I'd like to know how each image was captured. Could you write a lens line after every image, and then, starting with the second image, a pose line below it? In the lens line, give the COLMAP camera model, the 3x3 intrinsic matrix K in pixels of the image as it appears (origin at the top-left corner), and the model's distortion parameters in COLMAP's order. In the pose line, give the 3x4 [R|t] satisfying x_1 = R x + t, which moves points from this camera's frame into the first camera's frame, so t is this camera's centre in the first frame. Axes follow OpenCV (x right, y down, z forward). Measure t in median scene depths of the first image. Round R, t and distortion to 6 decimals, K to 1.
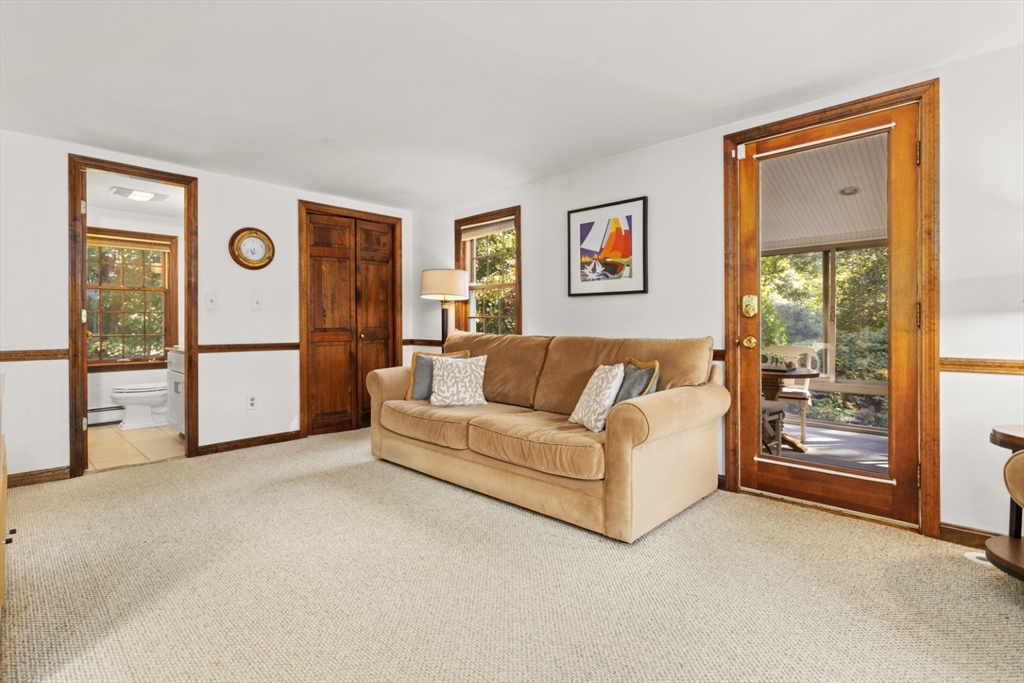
lens RADIAL K [[499.2, 0, 516.2], [0, 499.2, 324.6], [0, 0, 1]] dist [0.007762, 0.000907]
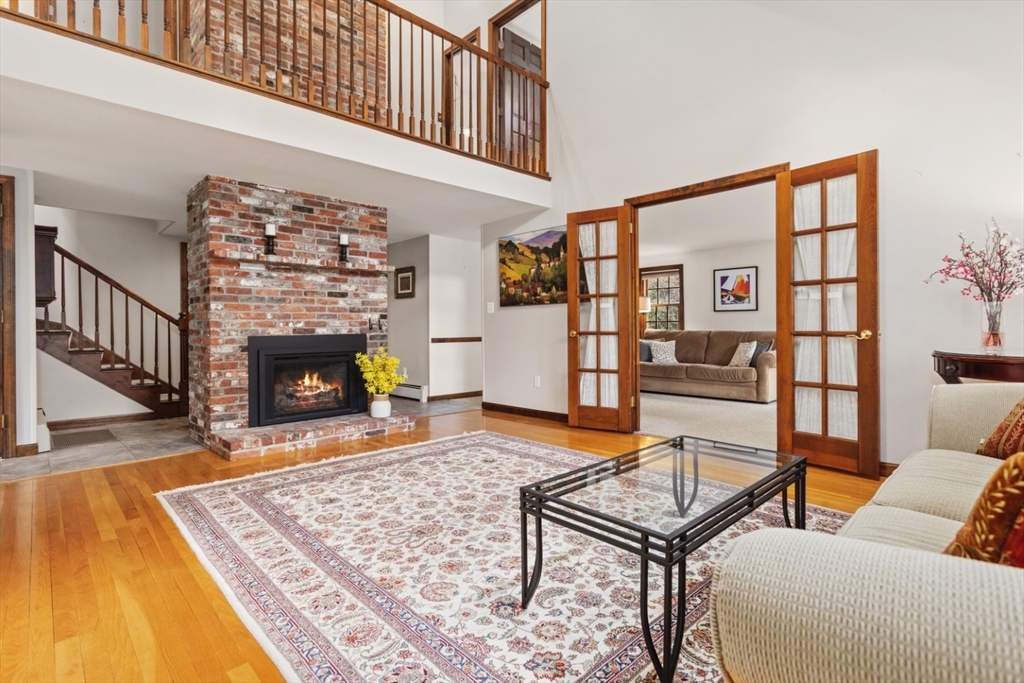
lens RADIAL K [[499.2, 0, 516.2], [0, 499.2, 324.6], [0, 0, 1]] dist [0.007762, 0.000907]
pose [[0.998409, -0.003733, -0.056255, -0.631735], [0.003607, 0.999991, -0.002345, -0.000958], [0.056264, 0.002138, 0.998414, -1.167098]]
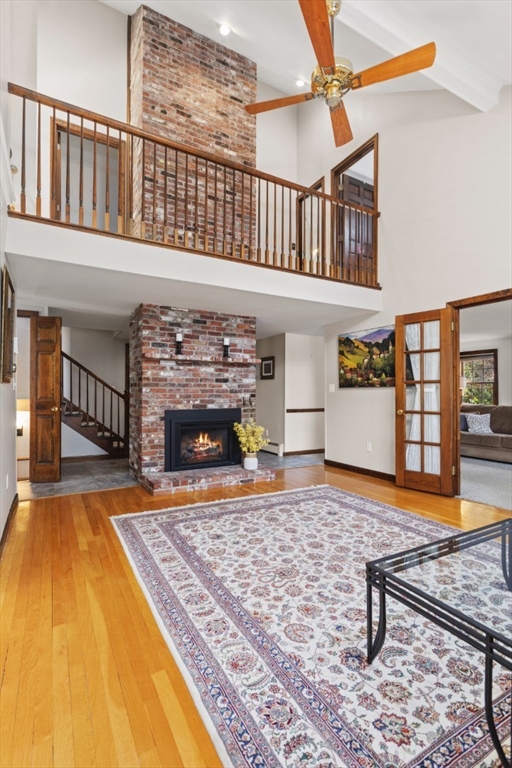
lens RADIAL K [[364.9, 0, 248.4], [0, 364.9, 387.2], [0, 0, 1]] dist [0.006987, 0.000633]
pose [[0.949043, 0.001637, -0.315141, -0.651807], [-0.005040, 0.999937, -0.009983, -0.047699], [0.315105, 0.011063, 0.948992, -1.141051]]
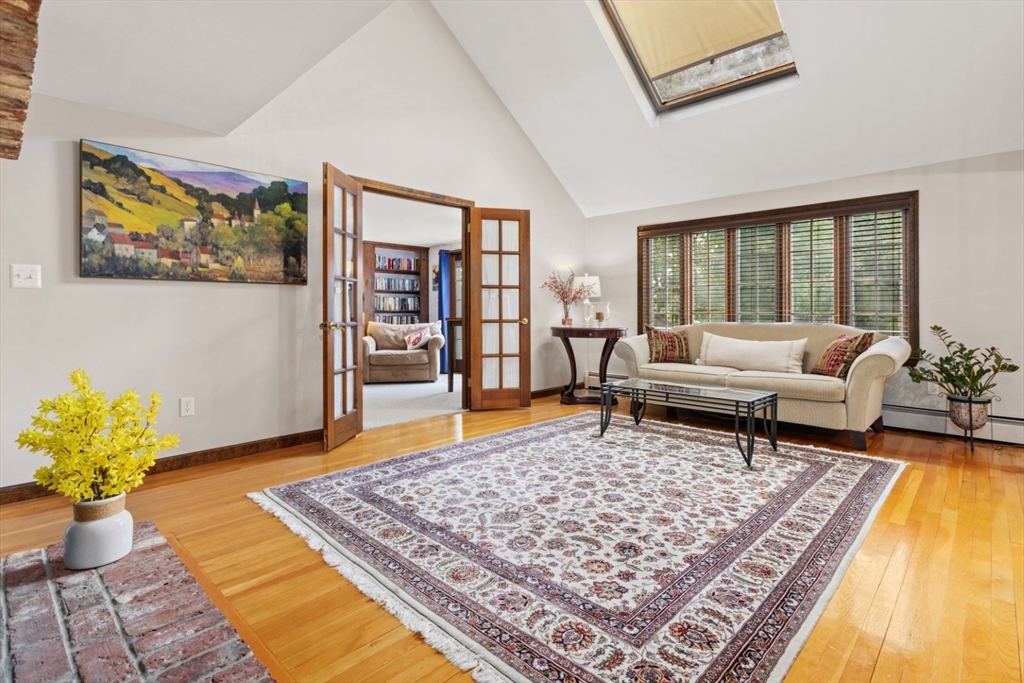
lens RADIAL K [[488.3, 0, 515.8], [0, 488.3, 313.6], [0, 0, 1]] dist [0.003285, 0.000598]
pose [[0.019468, 0.004994, 0.999798, -1.548356], [0.000745, 0.999987, -0.005009, 0.001315], [-0.999810, 0.000842, 0.019464, -0.274457]]
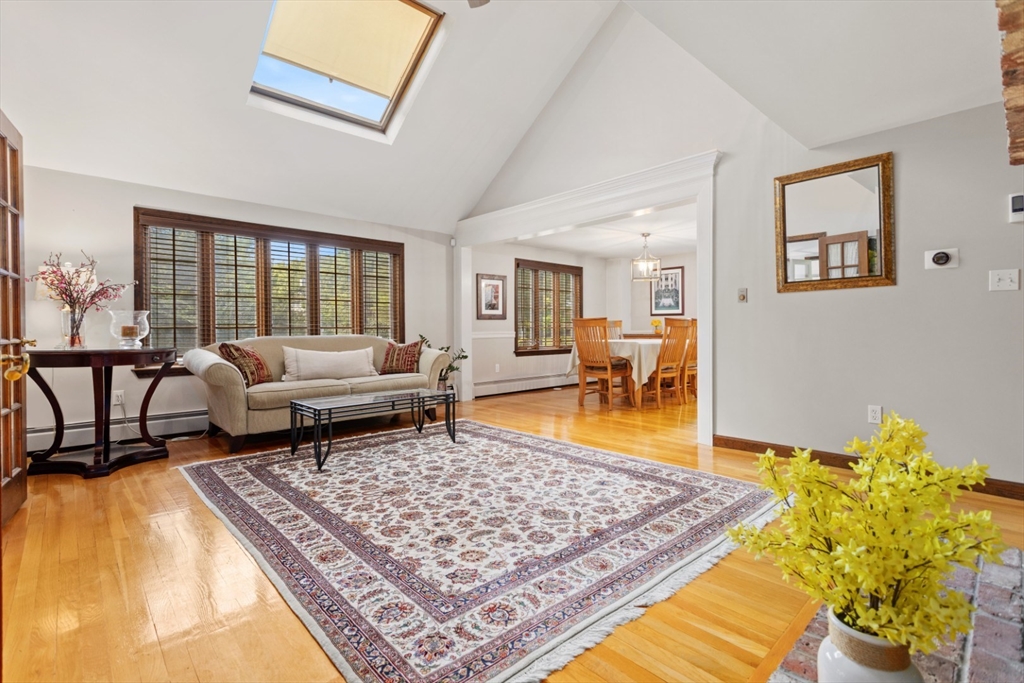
lens RADIAL K [[486.5, 0, 515.8], [0, 486.5, 322.2], [0, 0, 1]] dist [0.006987, 0.000633]
pose [[-0.997173, 0.014072, 0.073805, -0.885111], [0.013208, 0.999839, -0.012184, 0.005625], [-0.073964, -0.011174, -0.997198, 0.456462]]
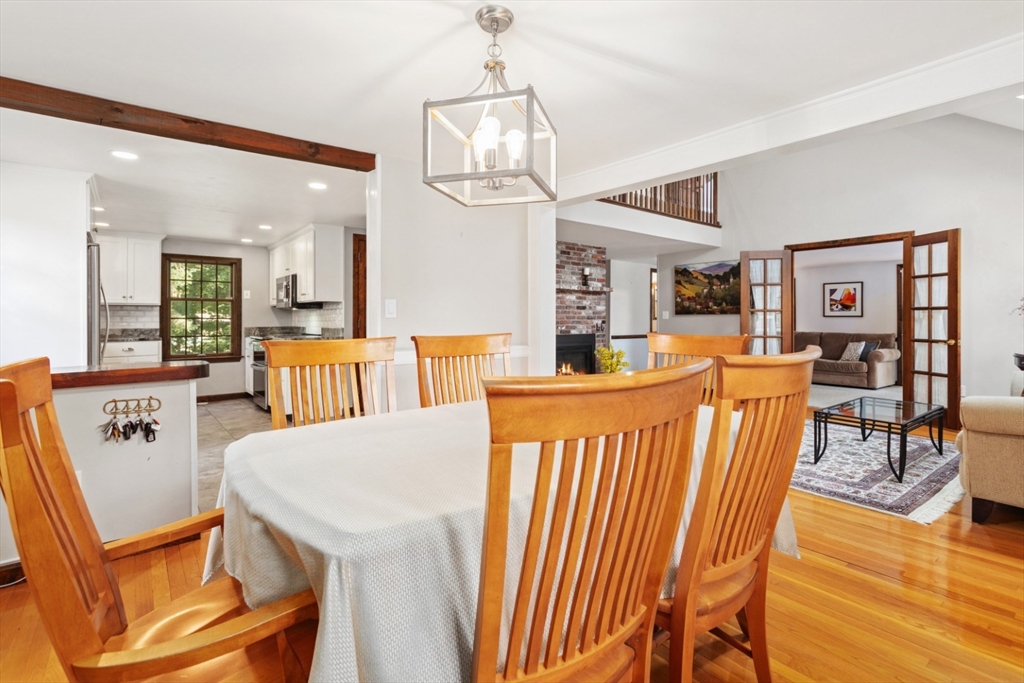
lens RADIAL K [[488.3, 0, 515.8], [0, 488.3, 313.6], [0, 0, 1]] dist [0.003285, 0.000598]
pose [[0.987548, 0.006546, -0.157183, -1.139016], [-0.007558, 0.999954, -0.005843, -0.048889], [0.157137, 0.006958, 0.987552, -1.855582]]
